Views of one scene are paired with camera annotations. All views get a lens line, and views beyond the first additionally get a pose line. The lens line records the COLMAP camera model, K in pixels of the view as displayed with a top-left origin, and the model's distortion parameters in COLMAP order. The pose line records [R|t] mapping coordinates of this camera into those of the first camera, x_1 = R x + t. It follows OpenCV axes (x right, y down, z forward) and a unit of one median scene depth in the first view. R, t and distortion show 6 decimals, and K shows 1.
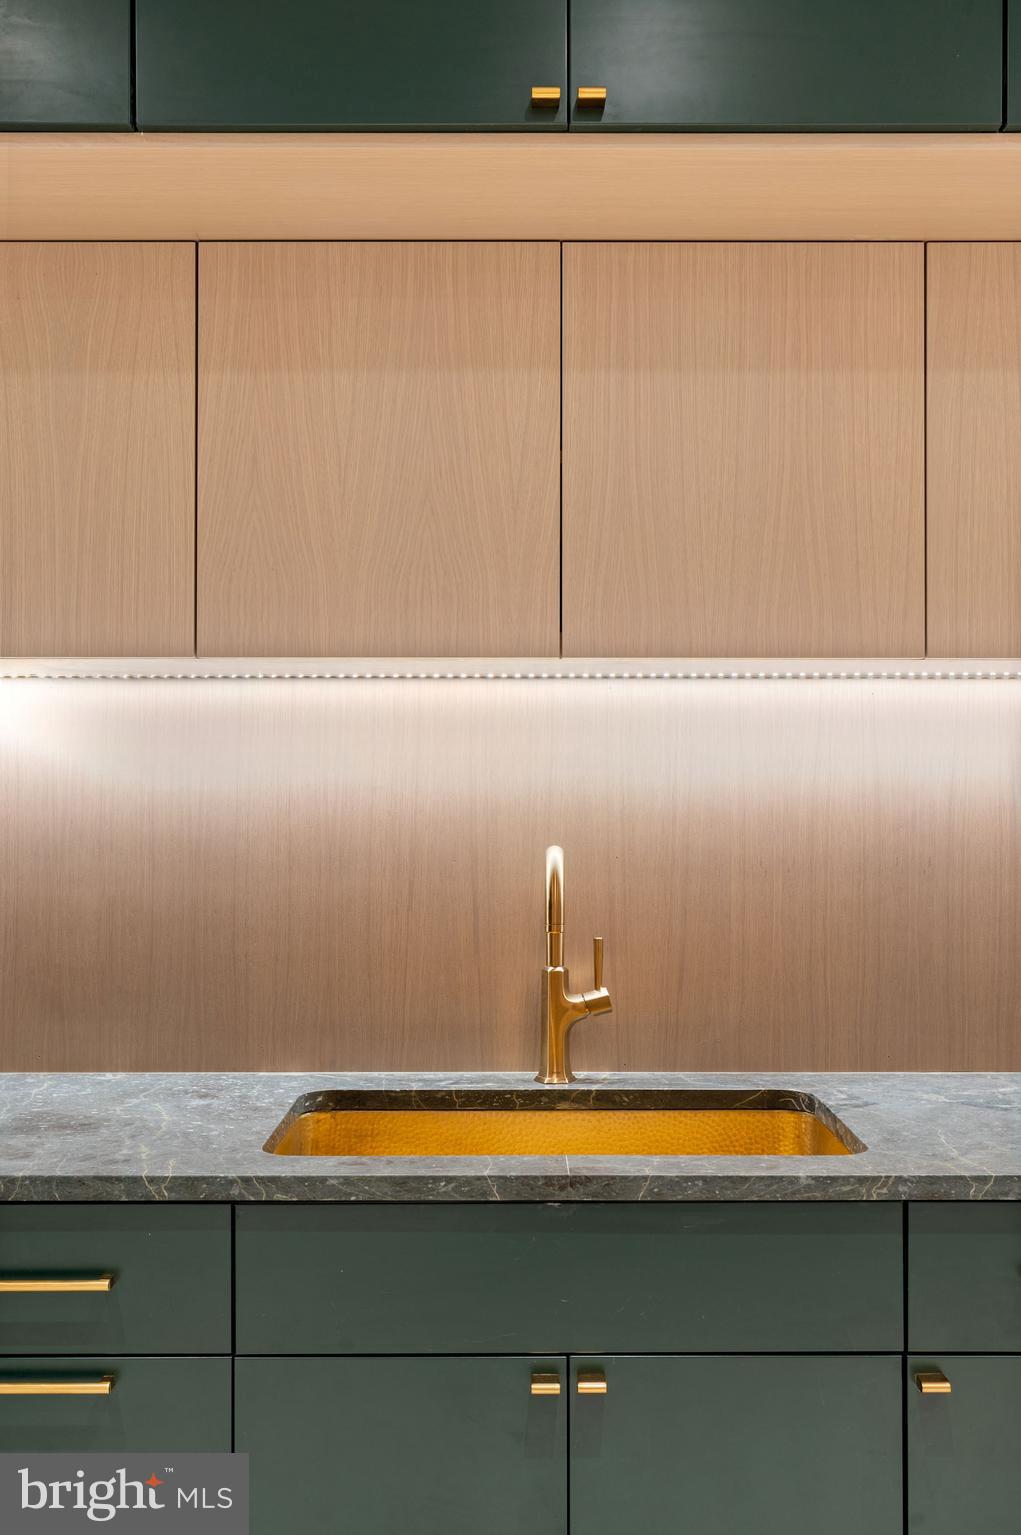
lens RADIAL K [[1548.9, 0, 509.7], [0, 1548.9, 771.5], [0, 0, 1]] dist [0.005087, 0.000000]
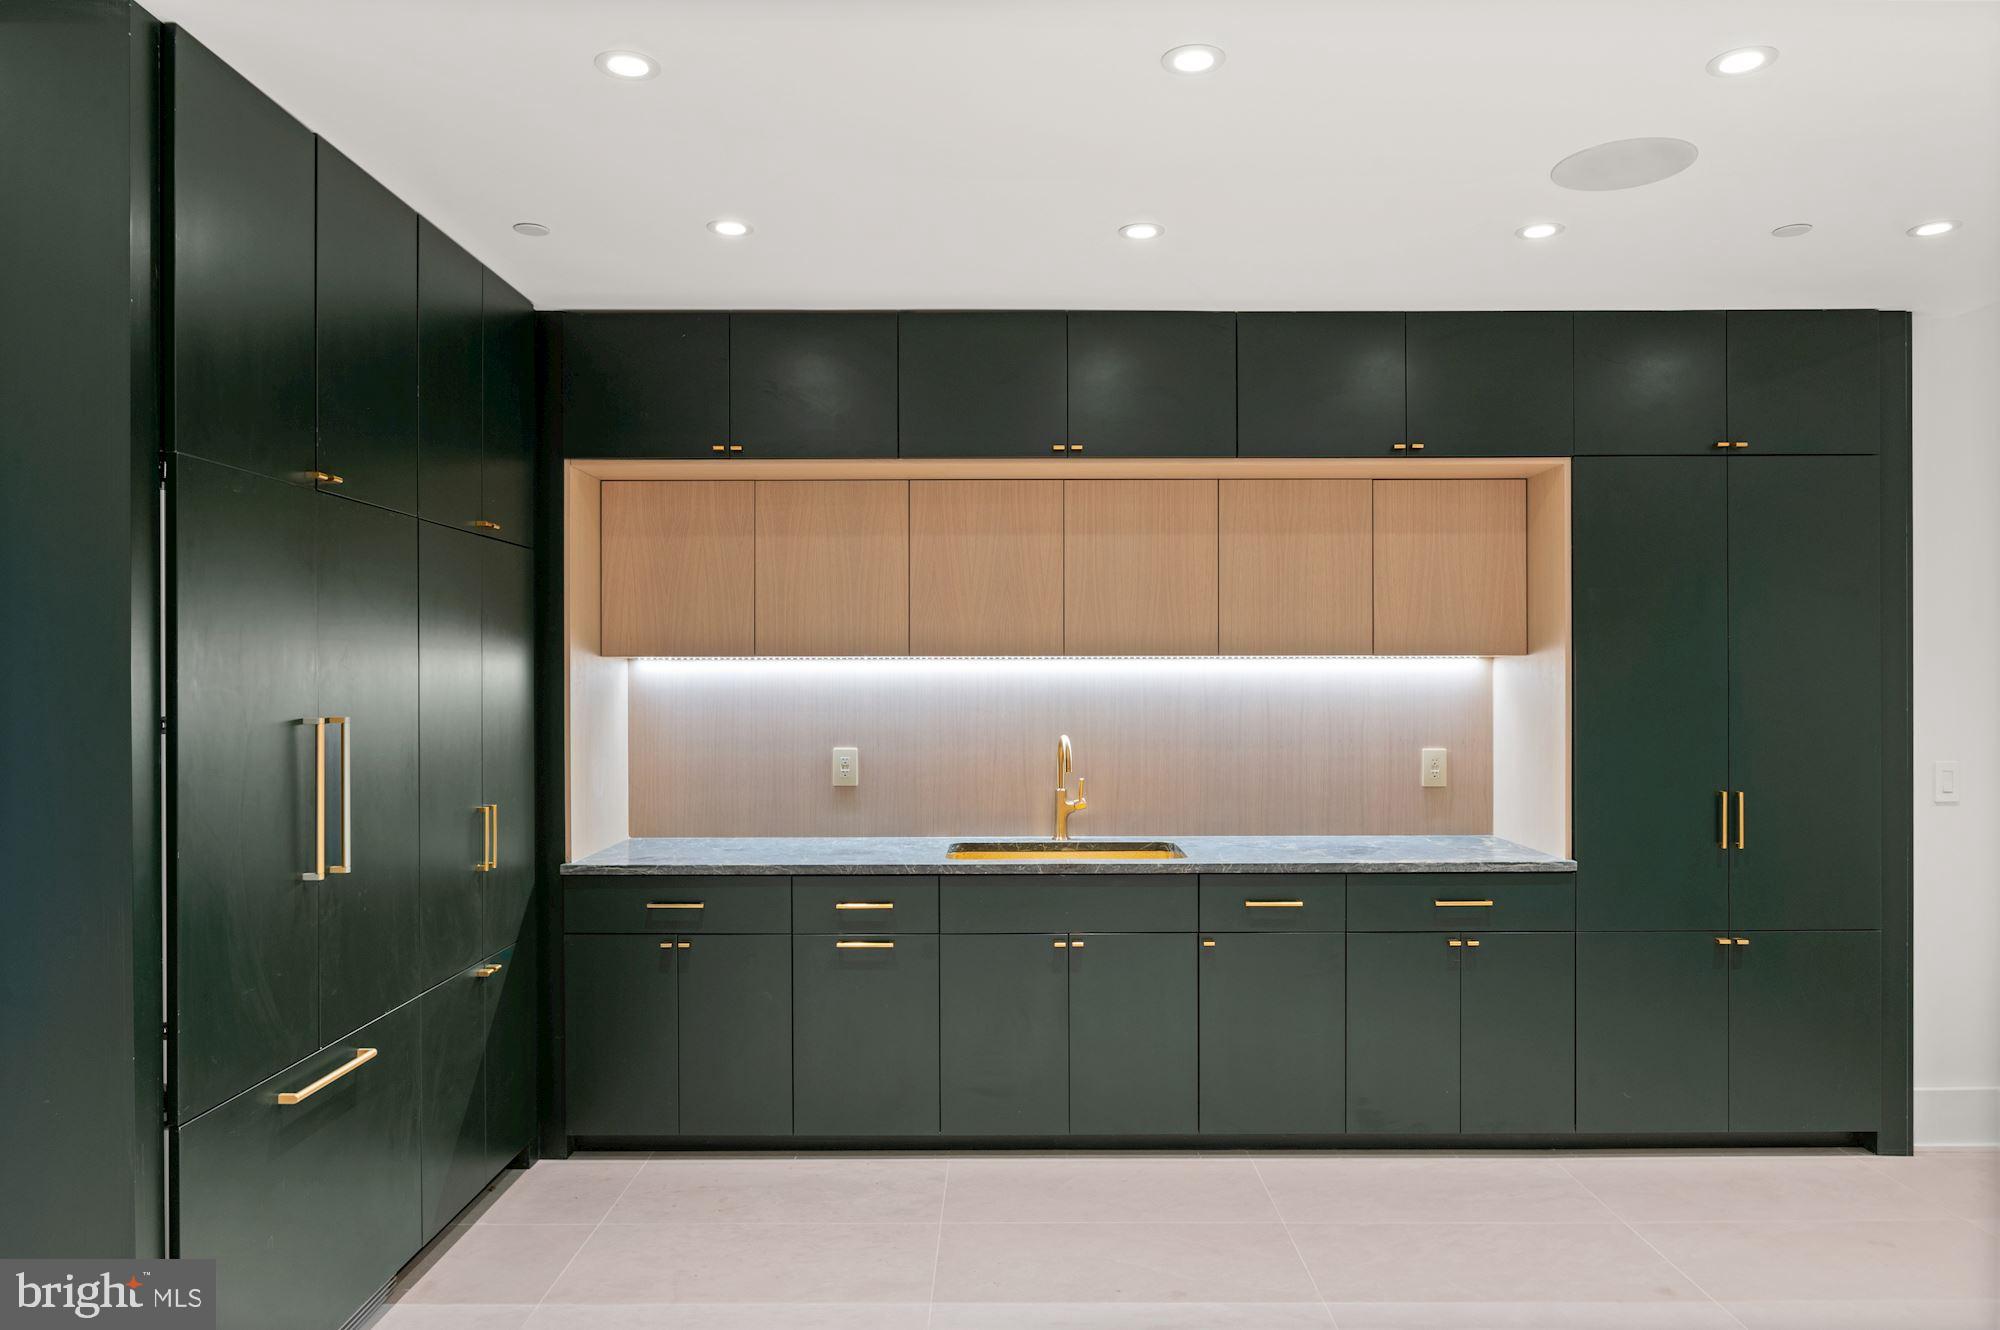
lens RADIAL K [[1376.9, 0, 1002.7], [0, 1376.9, 663.6], [0, 0, 1]] dist [-0.000457, -0.000024]
pose [[0.999996, -0.002773, -0.000525, -0.059266], [0.002779, 0.999935, 0.011024, -0.085599], [0.000494, -0.011026, 0.999939, -1.100640]]
